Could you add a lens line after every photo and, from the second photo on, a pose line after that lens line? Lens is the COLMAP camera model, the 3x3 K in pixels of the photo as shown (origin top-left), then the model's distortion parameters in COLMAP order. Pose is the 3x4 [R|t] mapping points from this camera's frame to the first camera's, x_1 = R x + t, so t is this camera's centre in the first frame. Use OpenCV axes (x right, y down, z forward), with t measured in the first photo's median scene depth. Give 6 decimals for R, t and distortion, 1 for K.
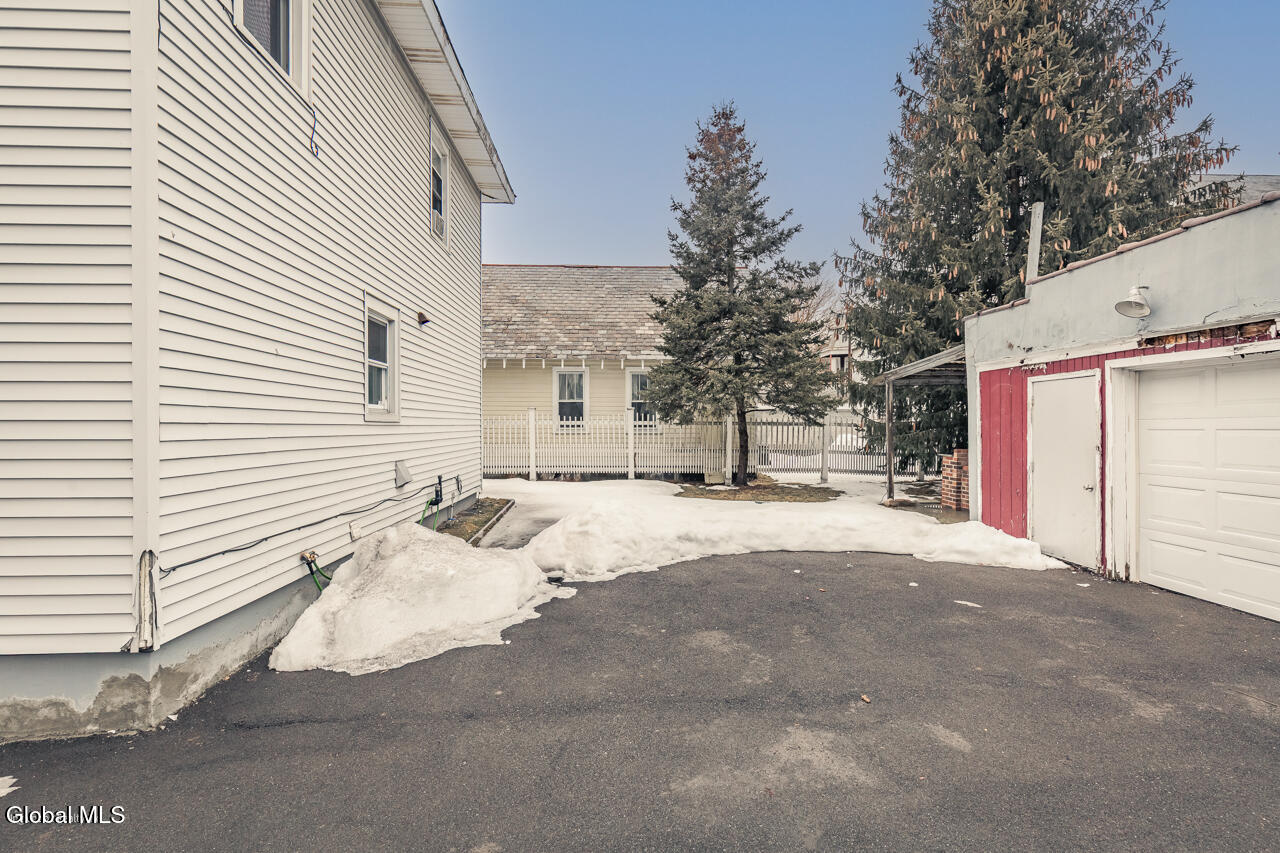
lens RADIAL K [[572.6, 0, 639.1], [0, 572.6, 421.9], [0, 0, 1]] dist [0.005057, -0.000275]
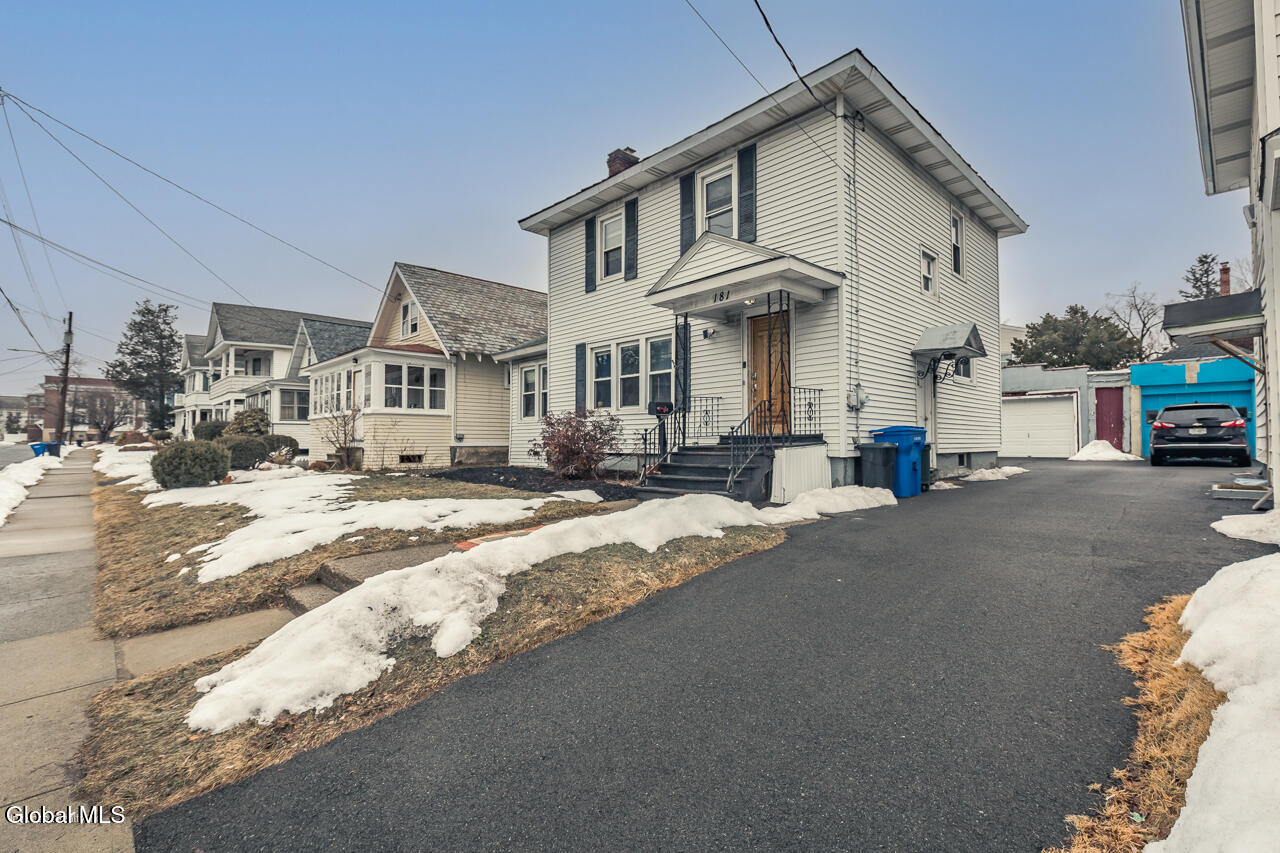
lens RADIAL K [[572.6, 0, 639.1], [0, 572.6, 421.9], [0, 0, 1]] dist [0.005057, -0.000275]
pose [[0.752380, 0.023514, 0.658309, -2.752875], [-0.005727, 0.999558, -0.029158, 0.141978], [-0.658704, 0.018168, 0.752183, -0.279956]]
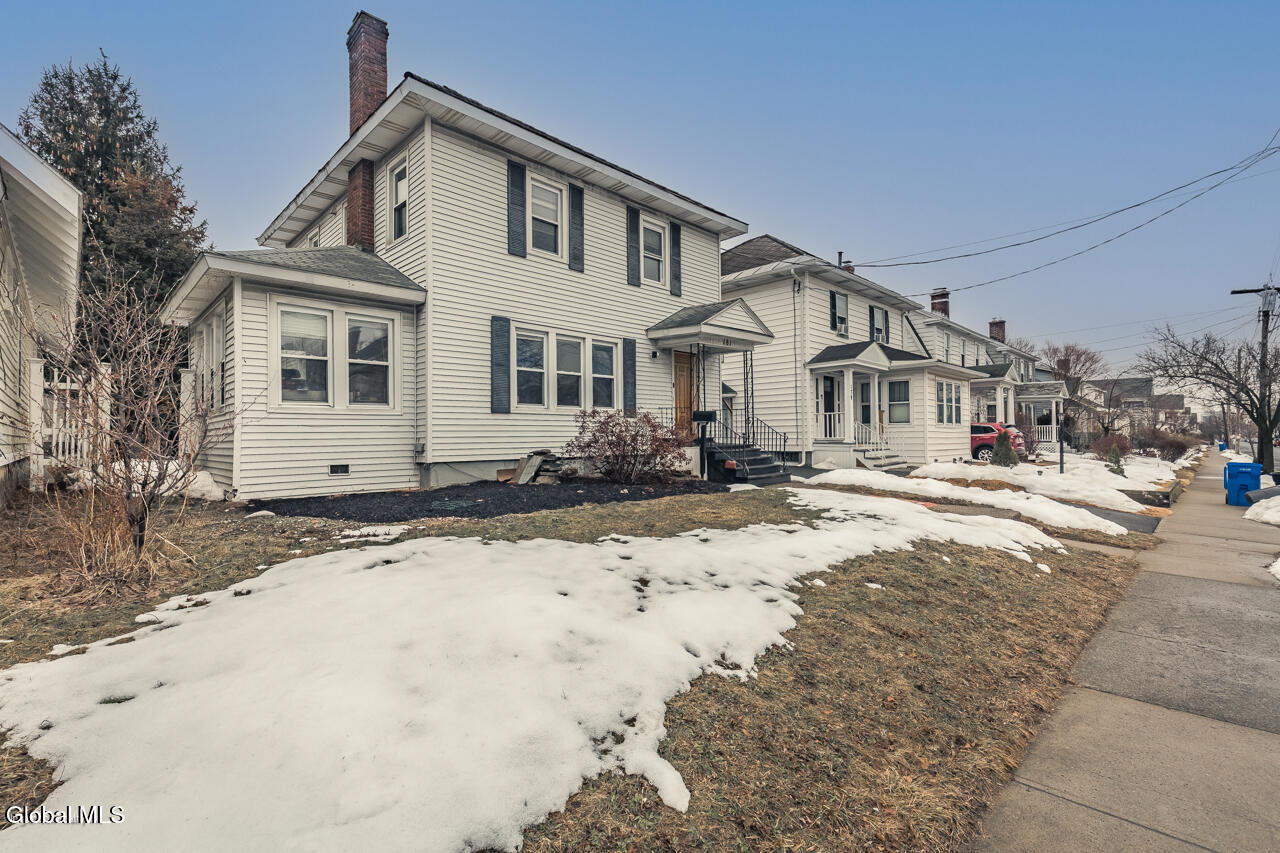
lens RADIAL K [[572.6, 0, 639.1], [0, 572.6, 421.9], [0, 0, 1]] dist [0.005057, -0.000275]
pose [[-0.673350, 0.026965, 0.738832, -2.947948], [0.002822, 0.999421, -0.033904, 0.142799], [-0.739318, -0.020744, -0.673036, 2.026881]]
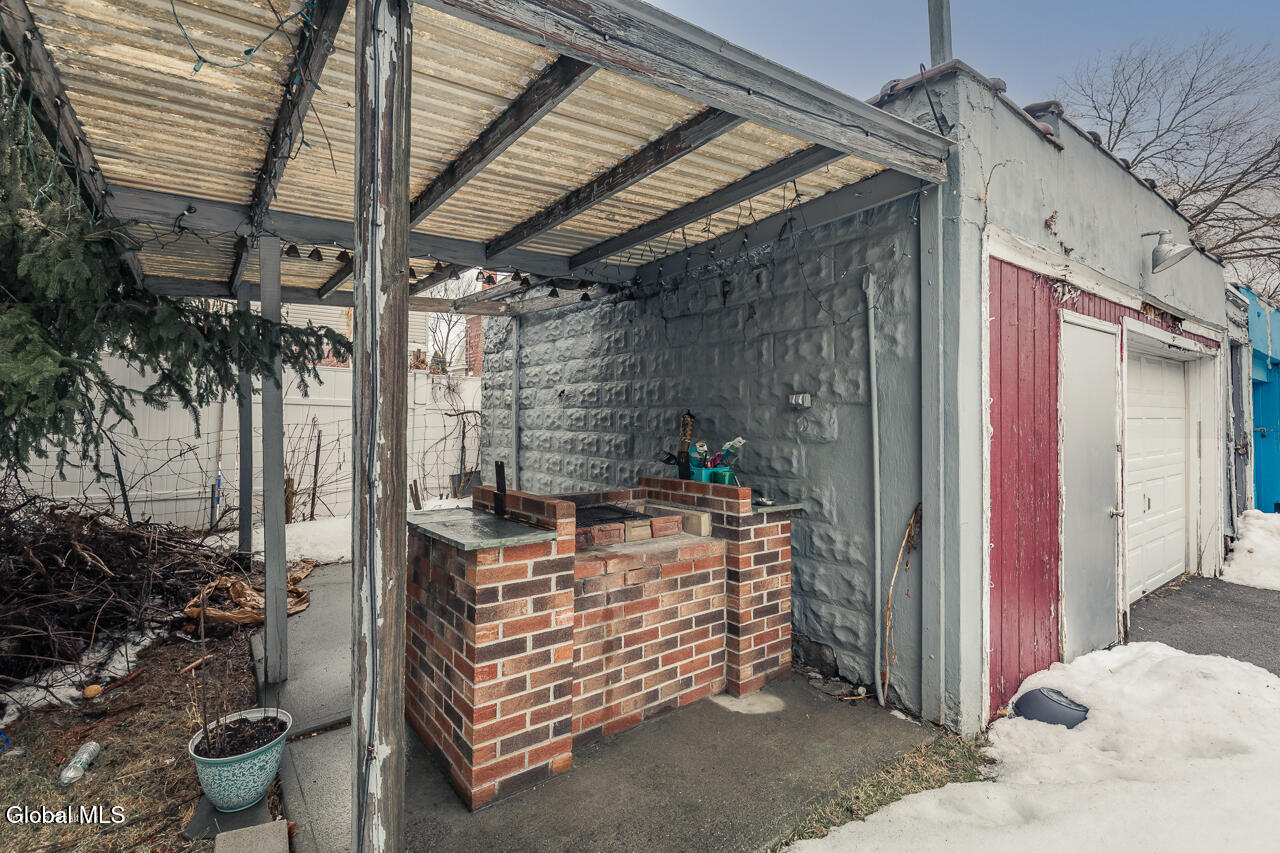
lens RADIAL K [[572.6, 0, 639.1], [0, 572.6, 421.9], [0, 0, 1]] dist [0.005057, -0.000275]
pose [[-0.562179, 0.009712, 0.826958, 0.478540], [-0.003671, 0.999892, -0.014239, 0.024935], [-0.827007, -0.011040, -0.562083, 1.541330]]
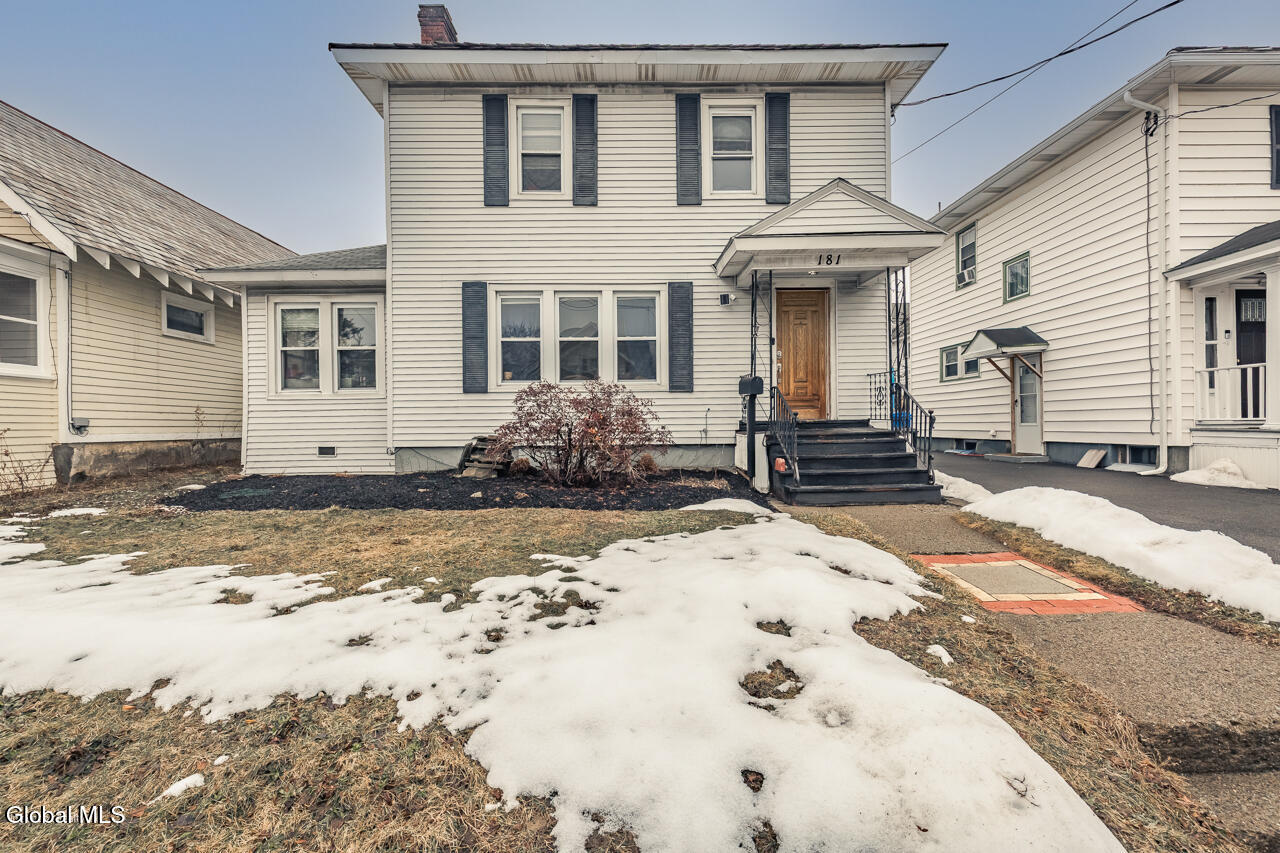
lens RADIAL K [[572.6, 0, 639.1], [0, 572.6, 421.9], [0, 0, 1]] dist [0.005057, -0.000275]
pose [[0.030768, 0.005088, 0.999514, -2.893273], [0.001145, 0.999986, -0.005125, 0.141679], [-0.999526, 0.001302, 0.030762, 0.899027]]
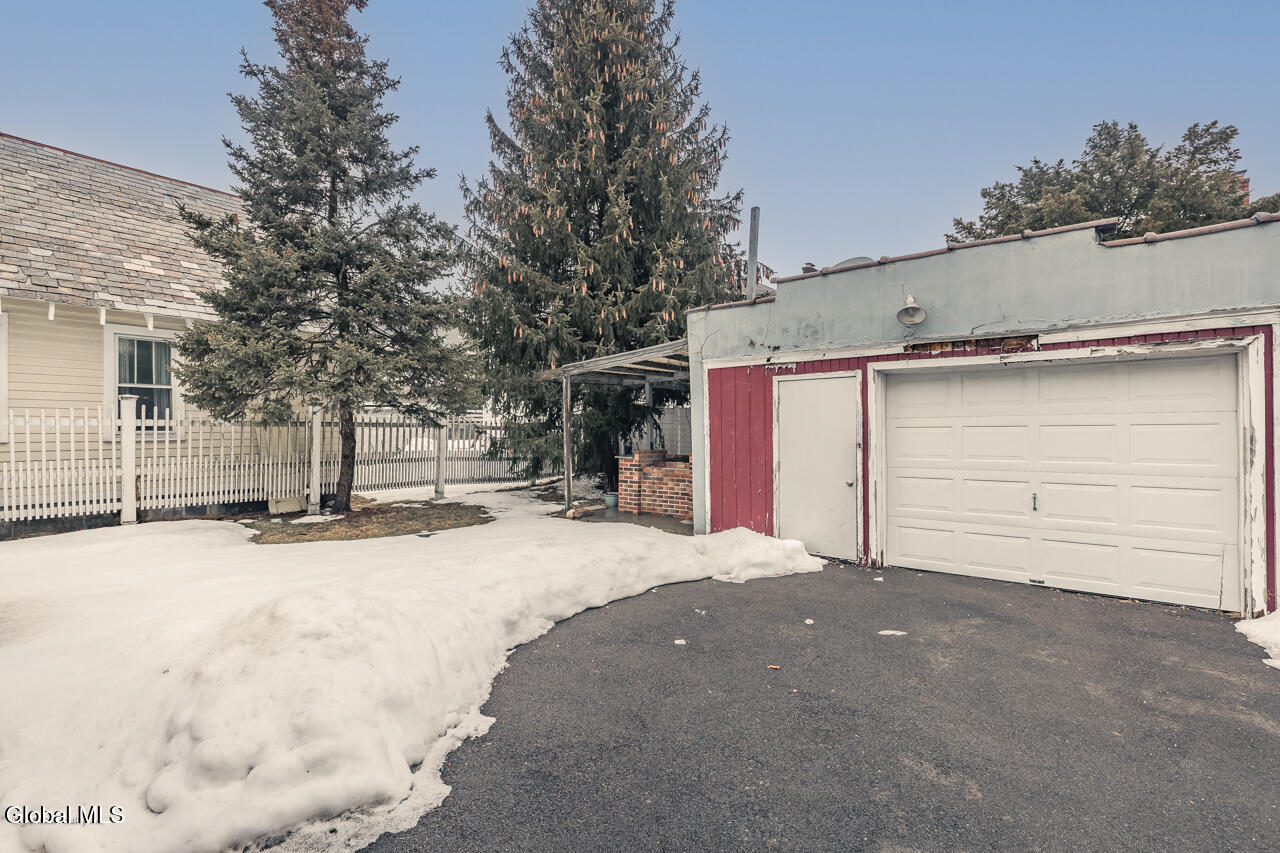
lens RADIAL K [[572.6, 0, 639.1], [0, 572.6, 421.9], [0, 0, 1]] dist [0.005057, -0.000275]
pose [[0.659924, 0.005975, 0.751309, -0.221299], [-0.001034, 0.999975, -0.007044, 0.009027], [-0.751332, 0.003871, 0.659913, 0.516486]]
